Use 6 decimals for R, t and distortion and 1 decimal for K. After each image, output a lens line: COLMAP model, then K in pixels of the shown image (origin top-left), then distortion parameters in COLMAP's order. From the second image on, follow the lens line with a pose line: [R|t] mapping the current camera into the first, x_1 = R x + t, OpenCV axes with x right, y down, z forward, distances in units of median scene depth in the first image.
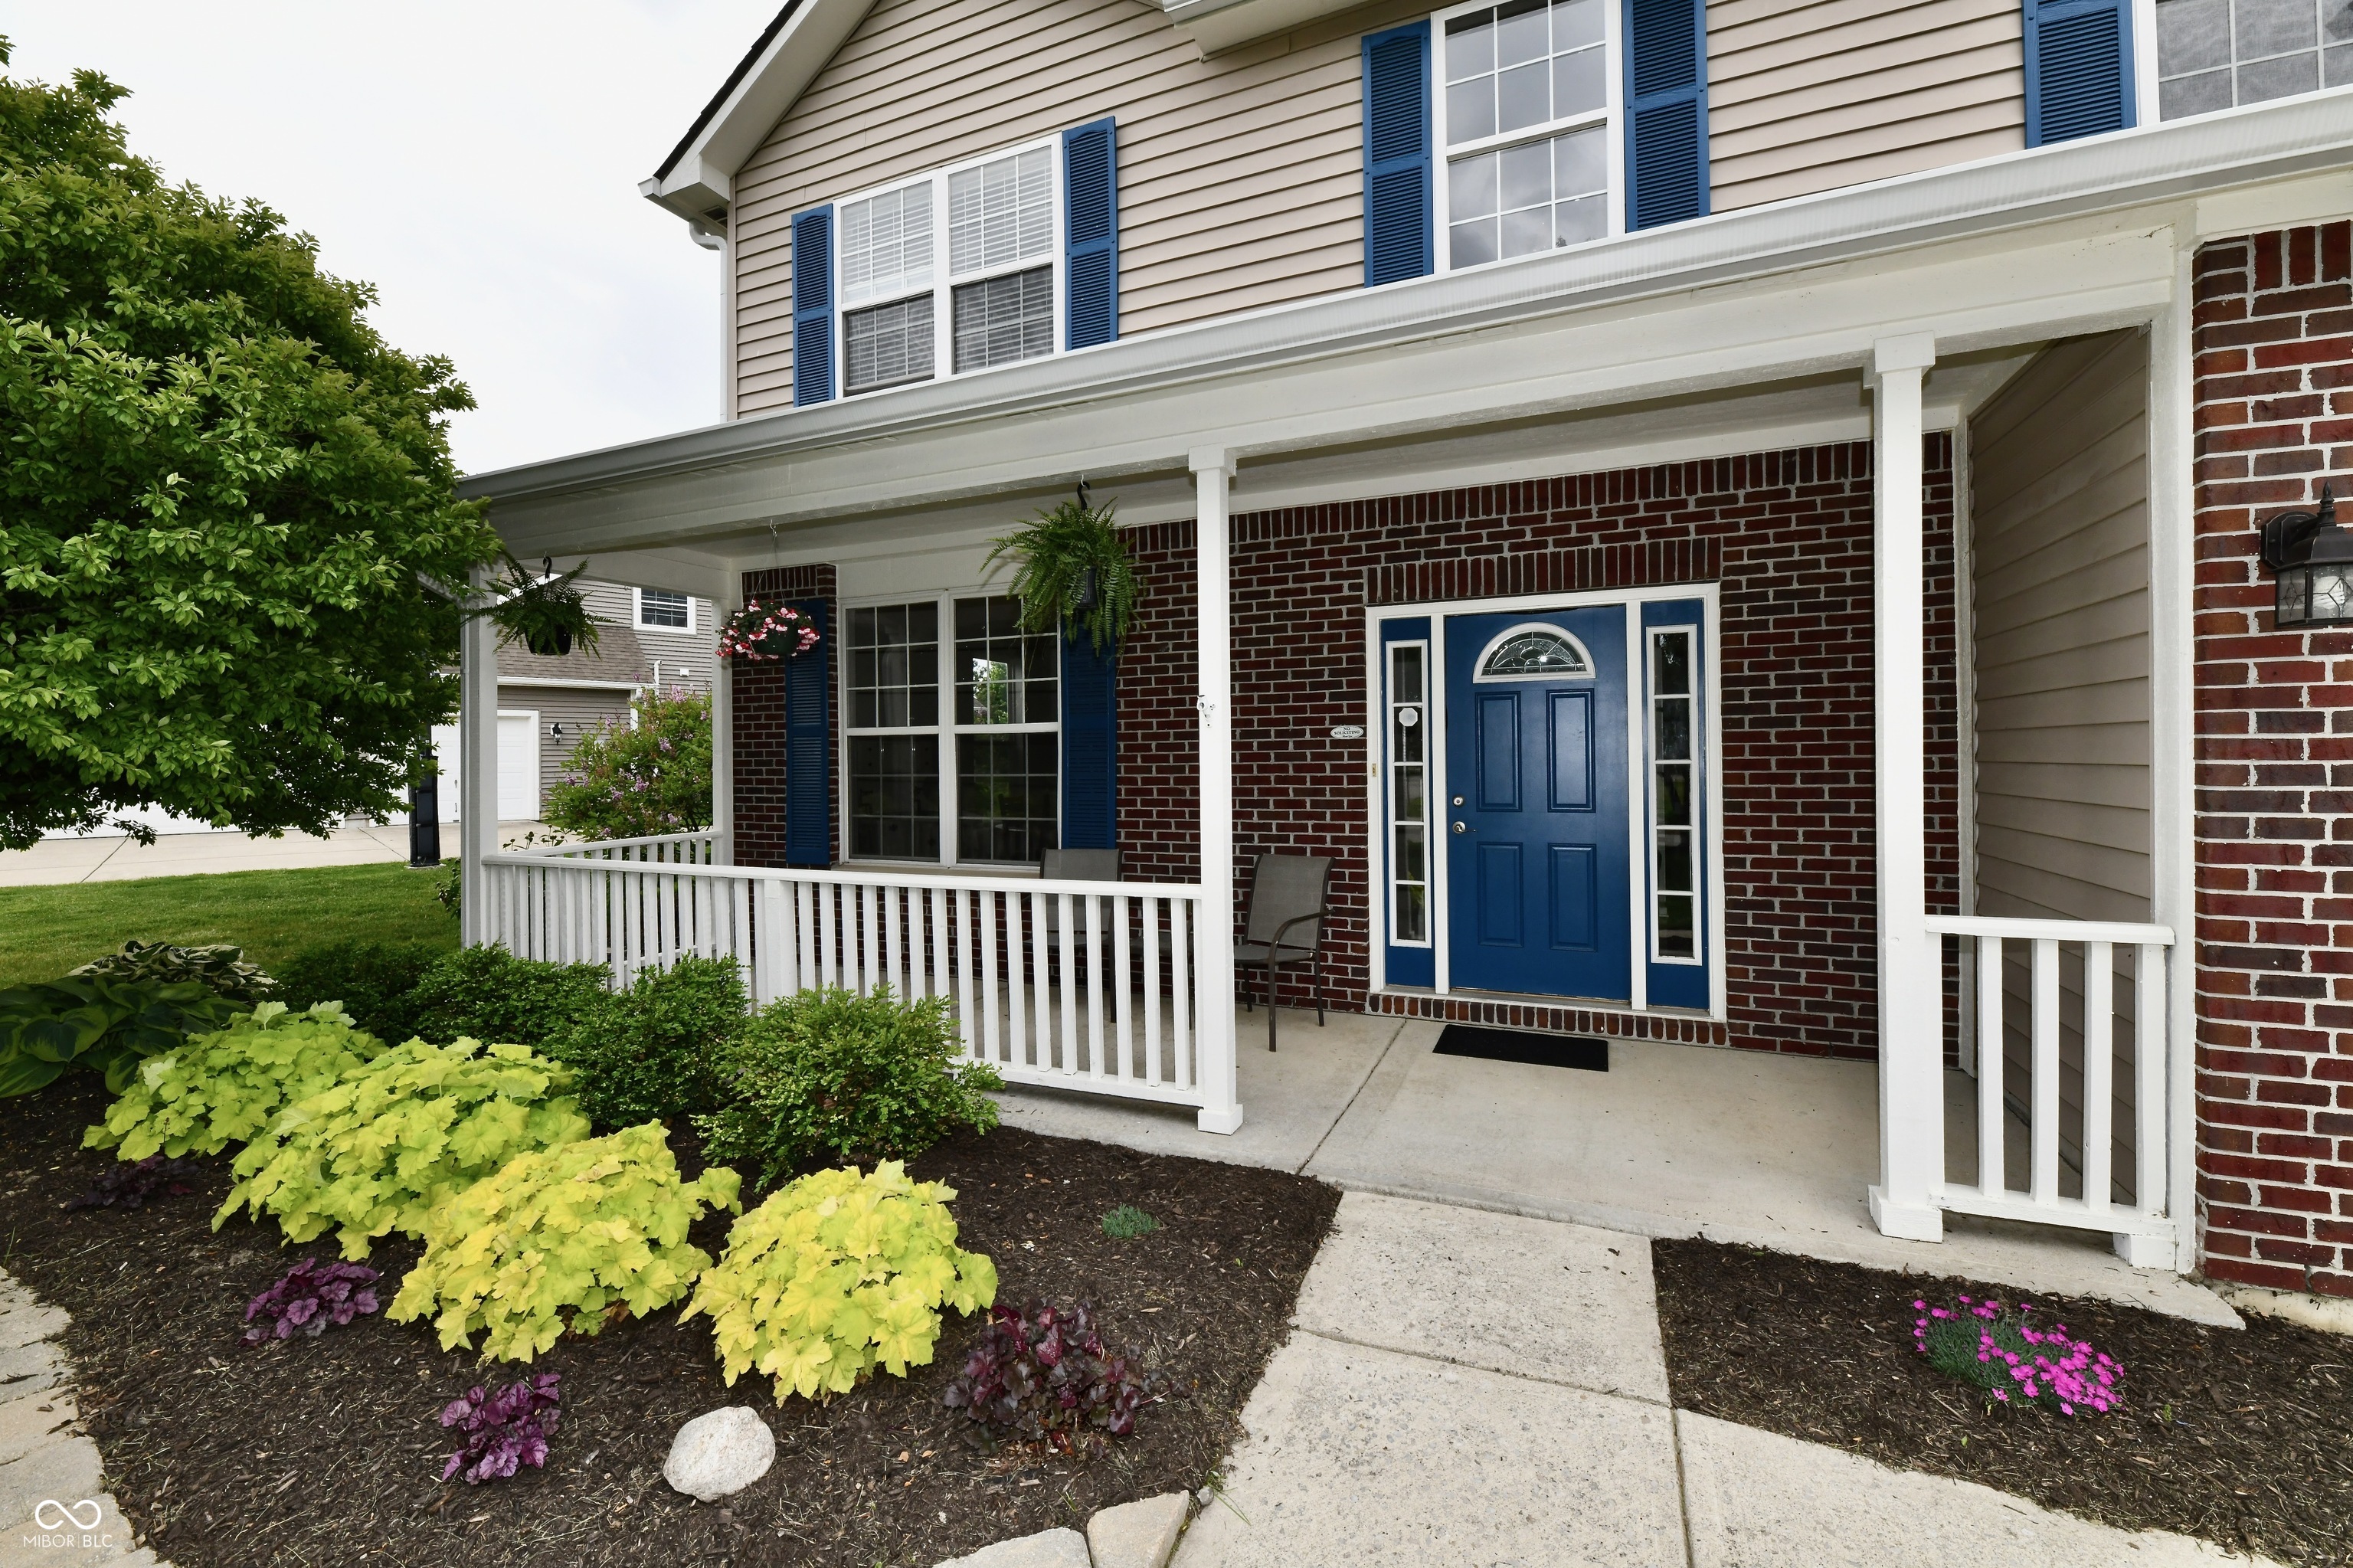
lens RADIAL K [[967.9, 0, 1192.3], [0, 967.9, 755.7], [0, 0, 1]] dist [-0.000033, -0.000621]
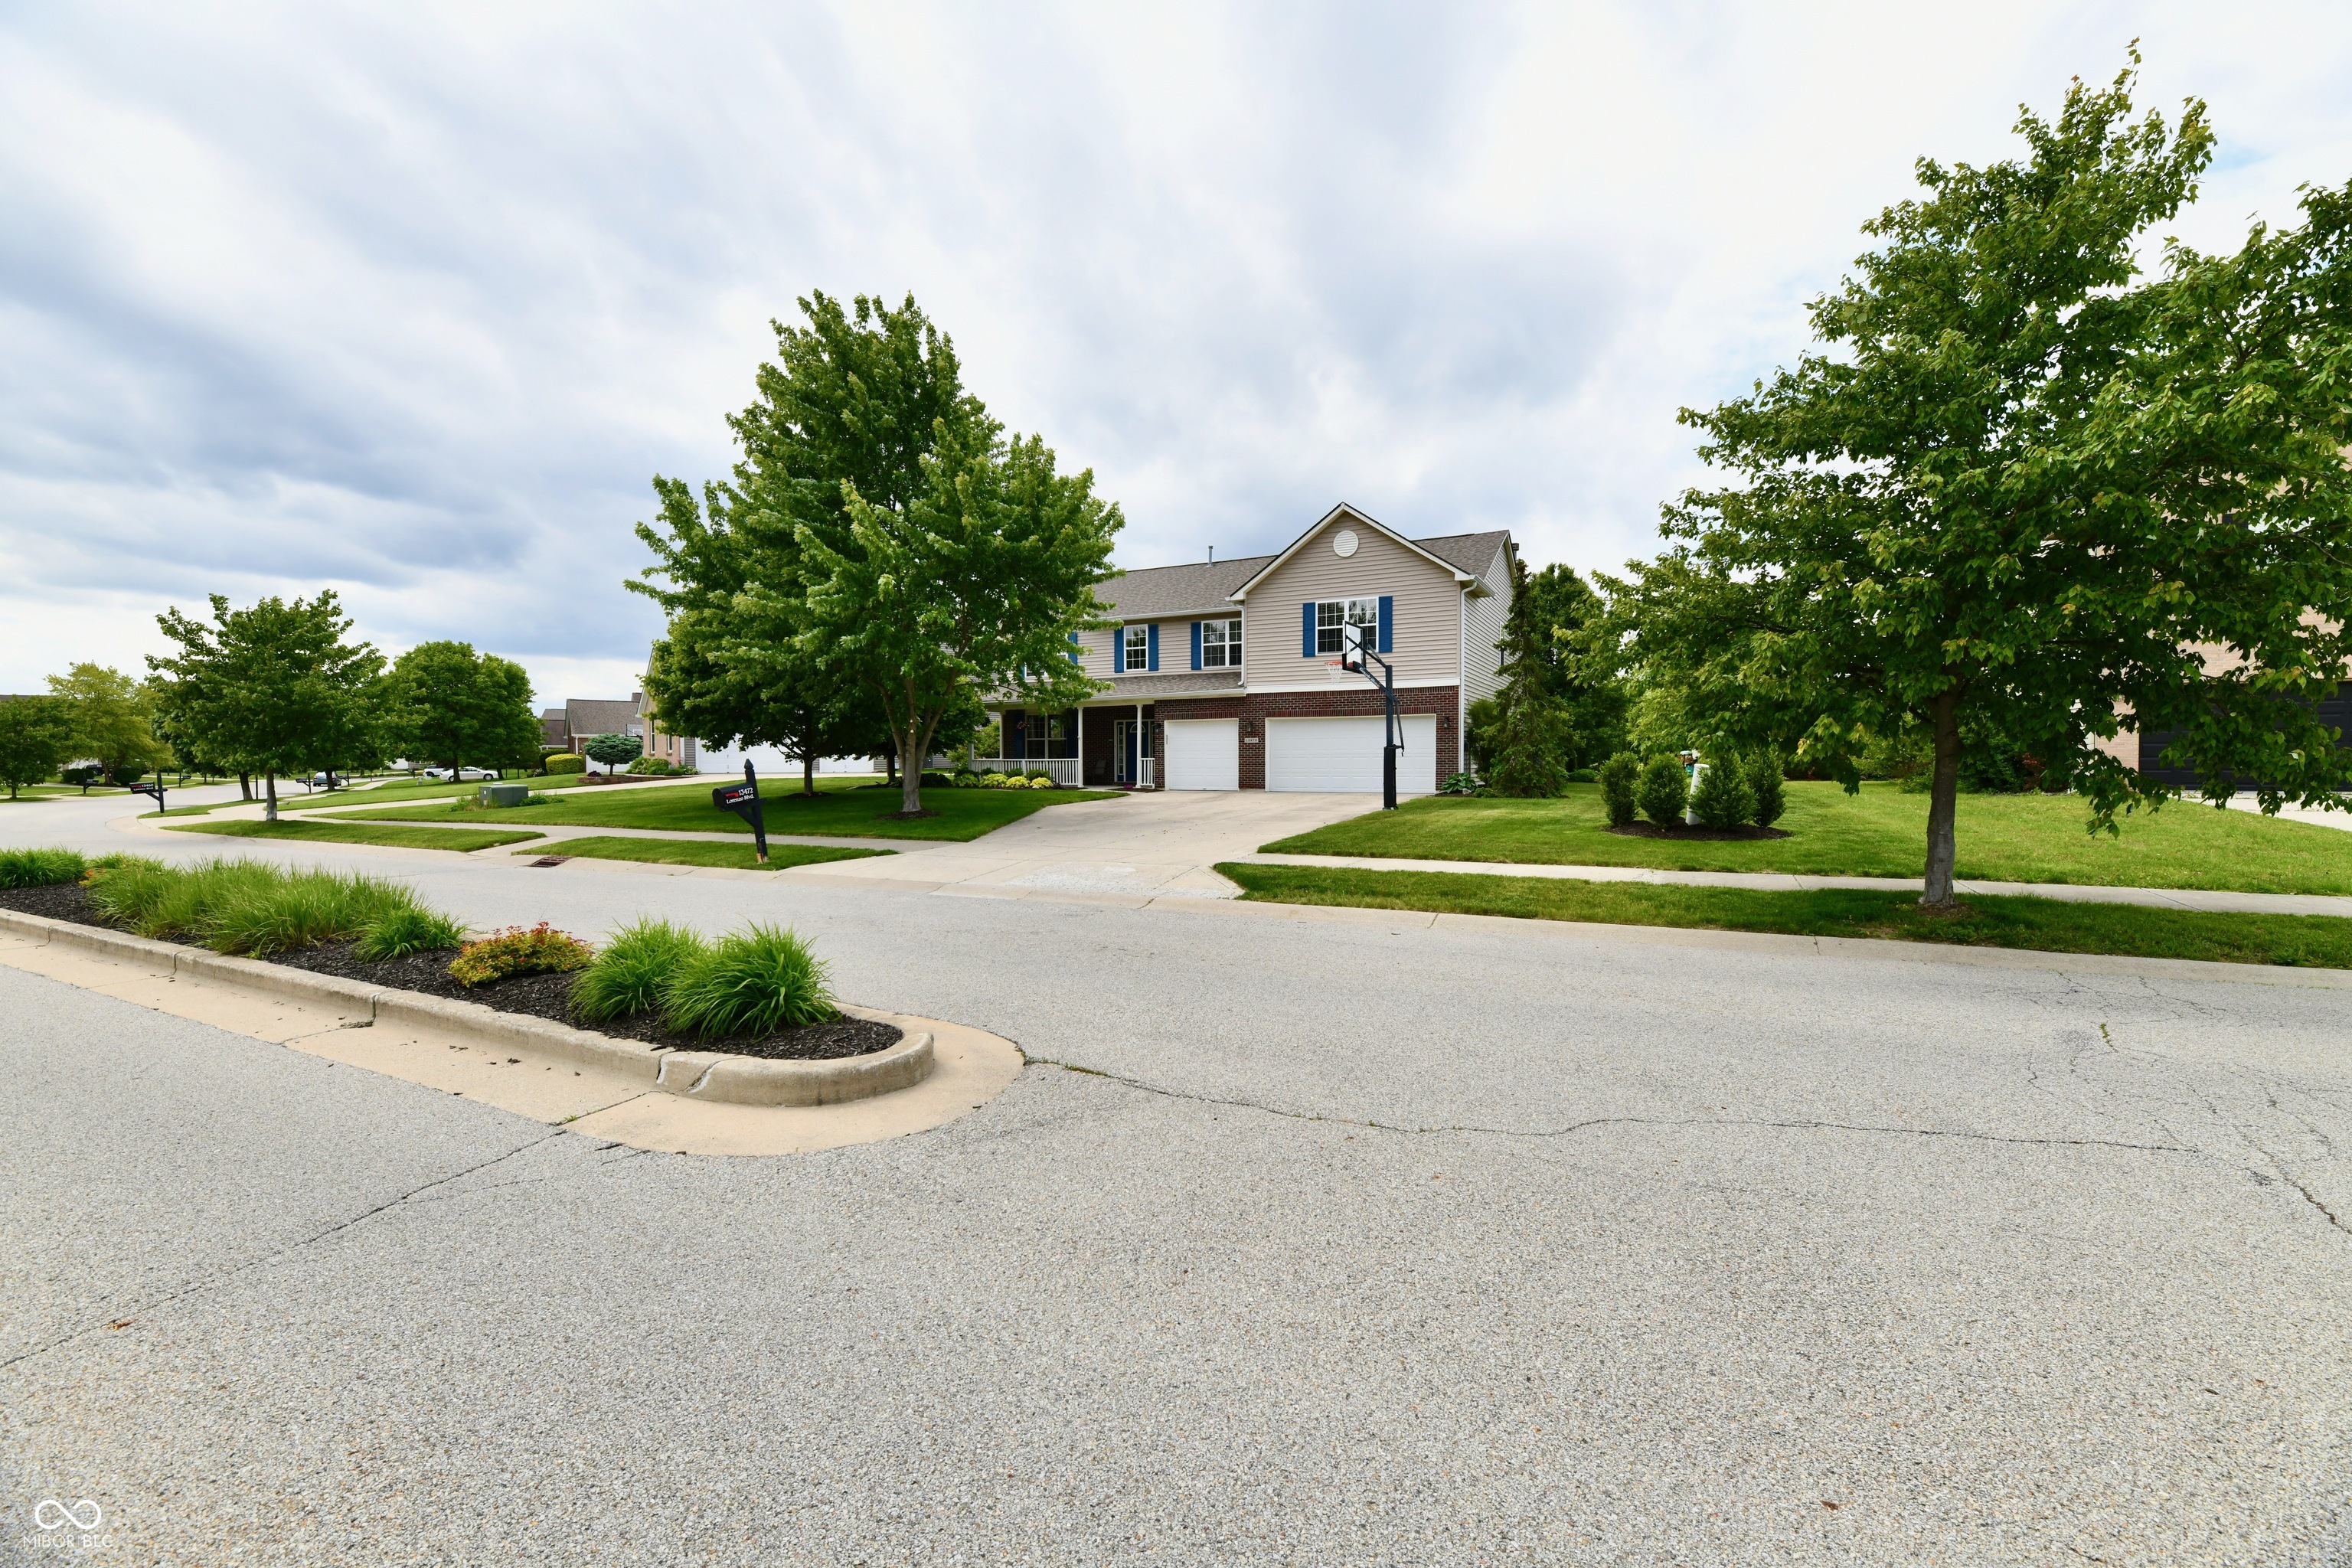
lens RADIAL K [[967.5, 0, 1191.8], [0, 967.5, 755.7], [0, 0, 1]] dist [-0.000033, -0.000621]
pose [[0.996838, 0.011348, -0.078652, 1.209074], [-0.011696, 0.999924, -0.003964, 0.097287], [0.078601, 0.004871, 0.996894, -5.318811]]
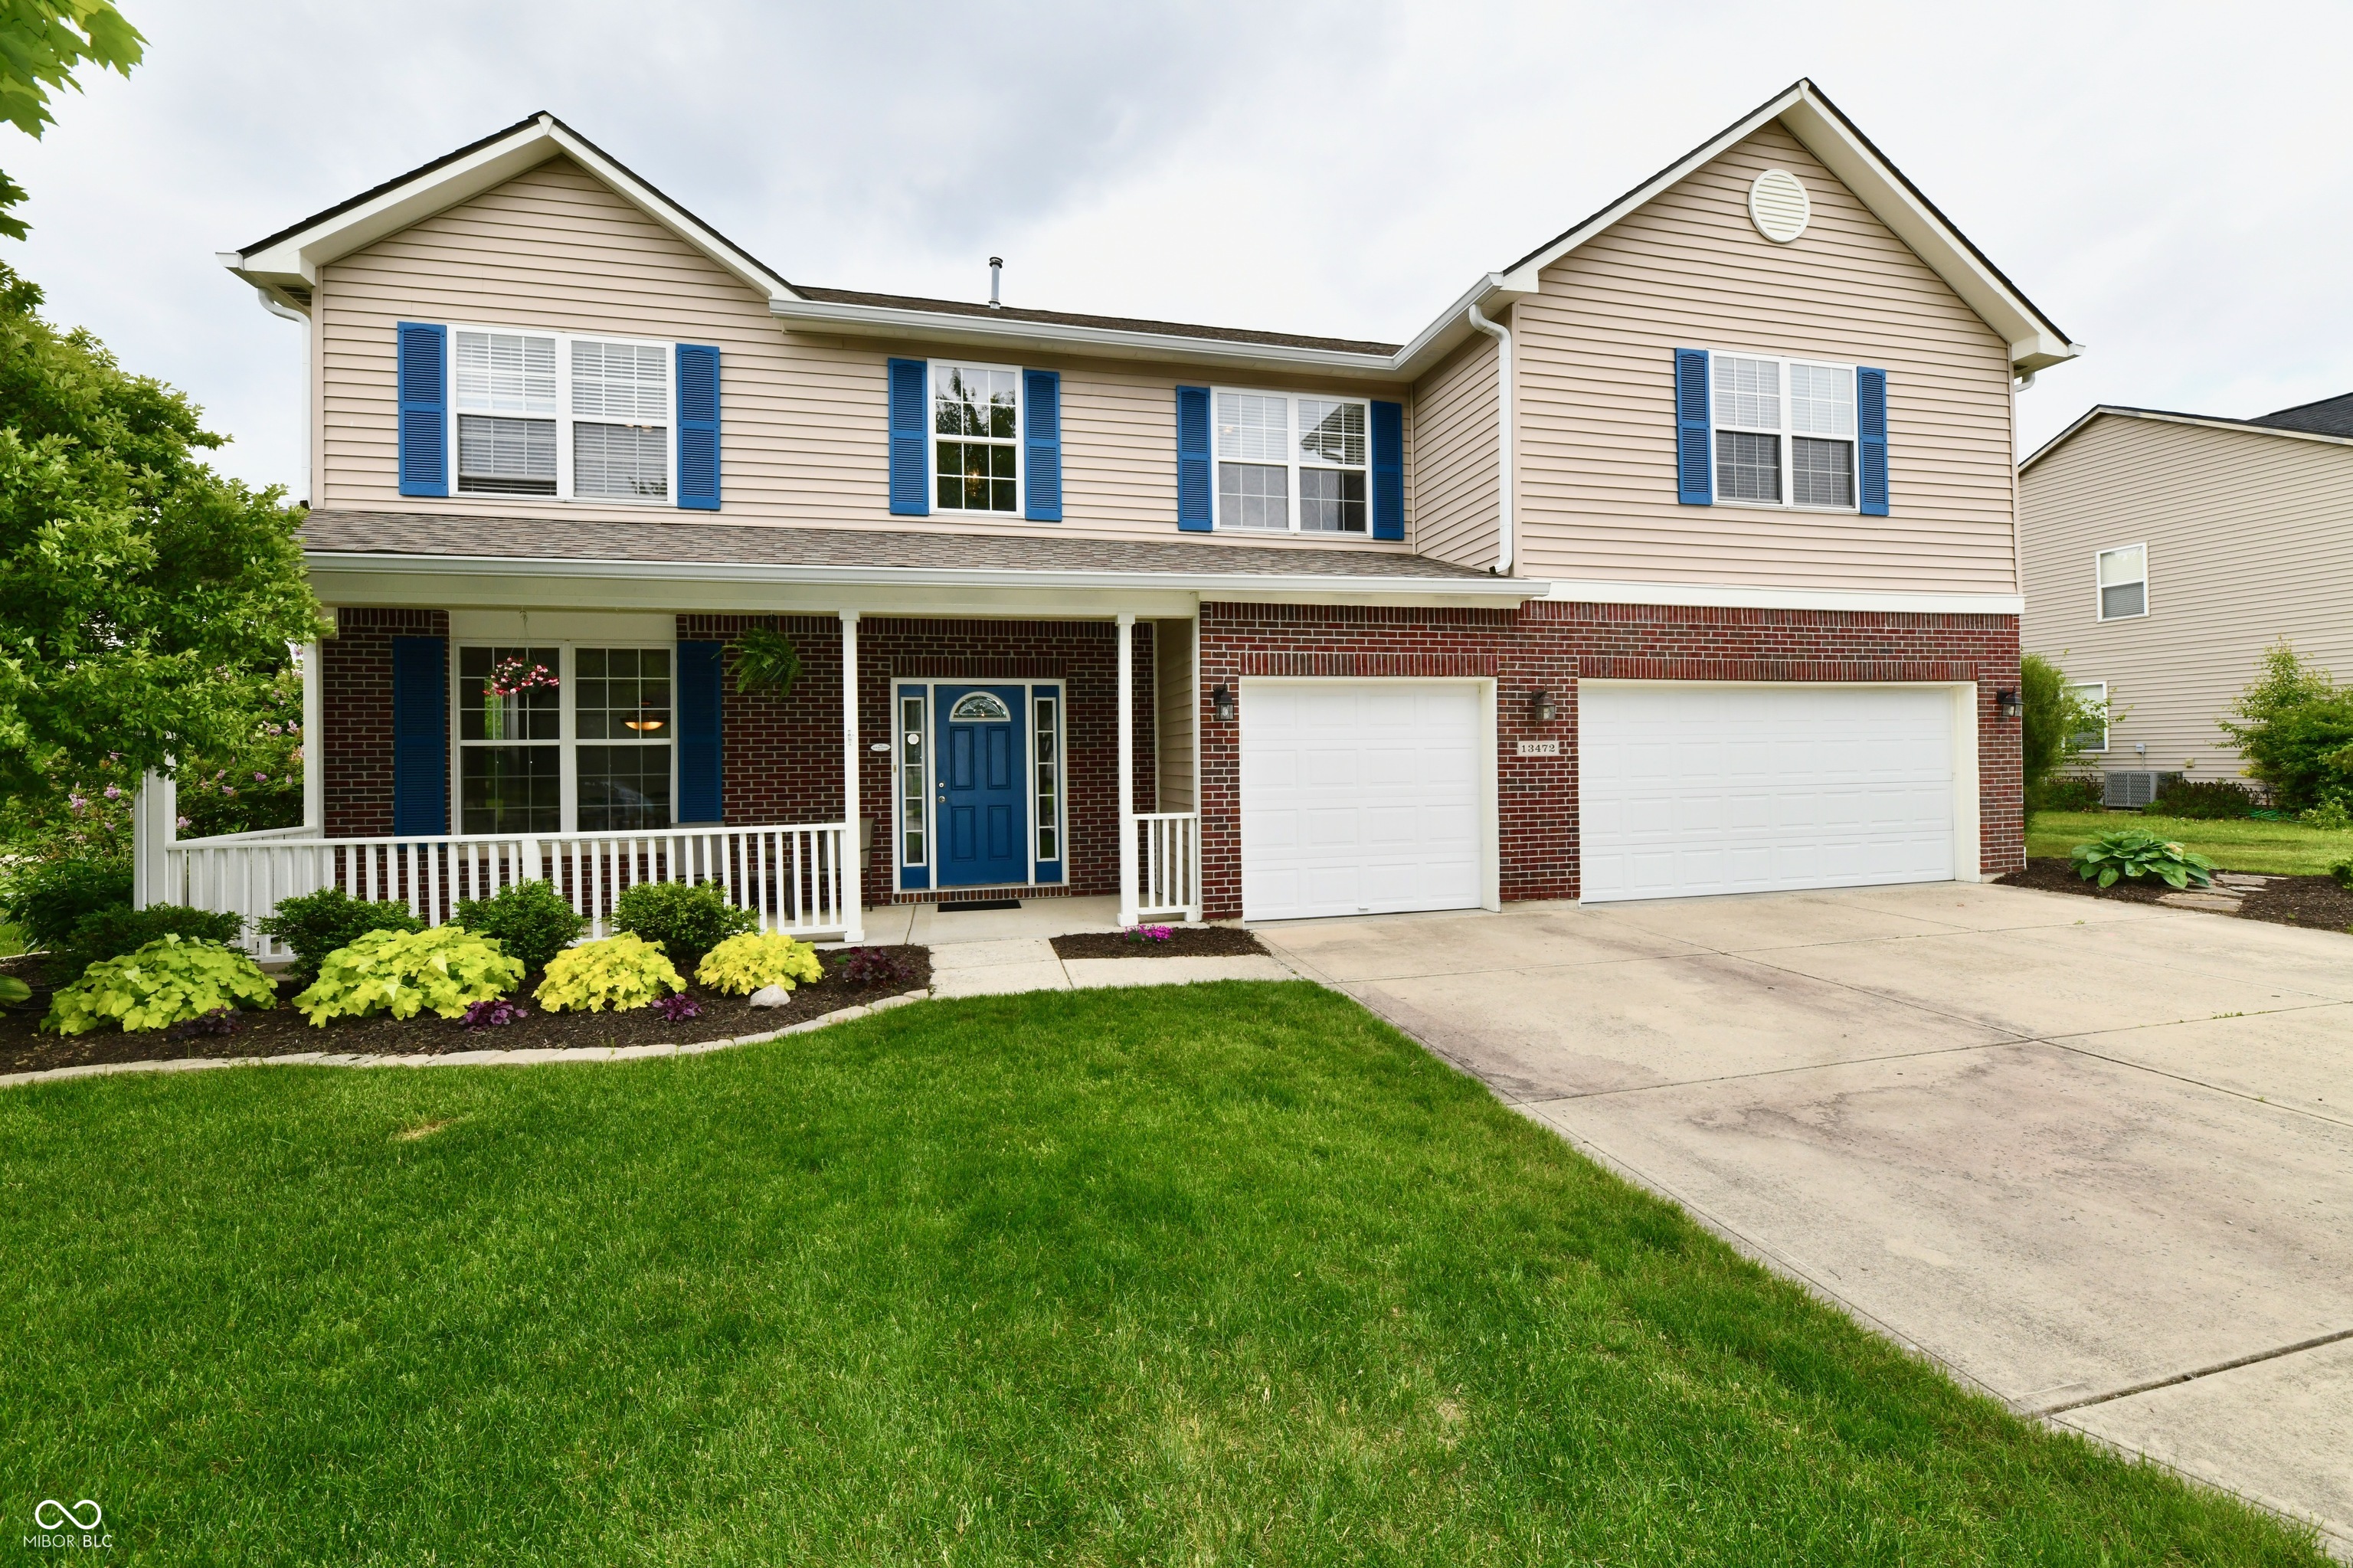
lens RADIAL K [[967.9, 0, 1192.3], [0, 967.9, 755.7], [0, 0, 1]] dist [-0.000033, -0.000621]
pose [[0.798636, 0.003797, 0.601802, -0.465851], [0.004426, 0.999916, -0.012182, 0.015608], [-0.601797, 0.012393, 0.798553, -0.784255]]
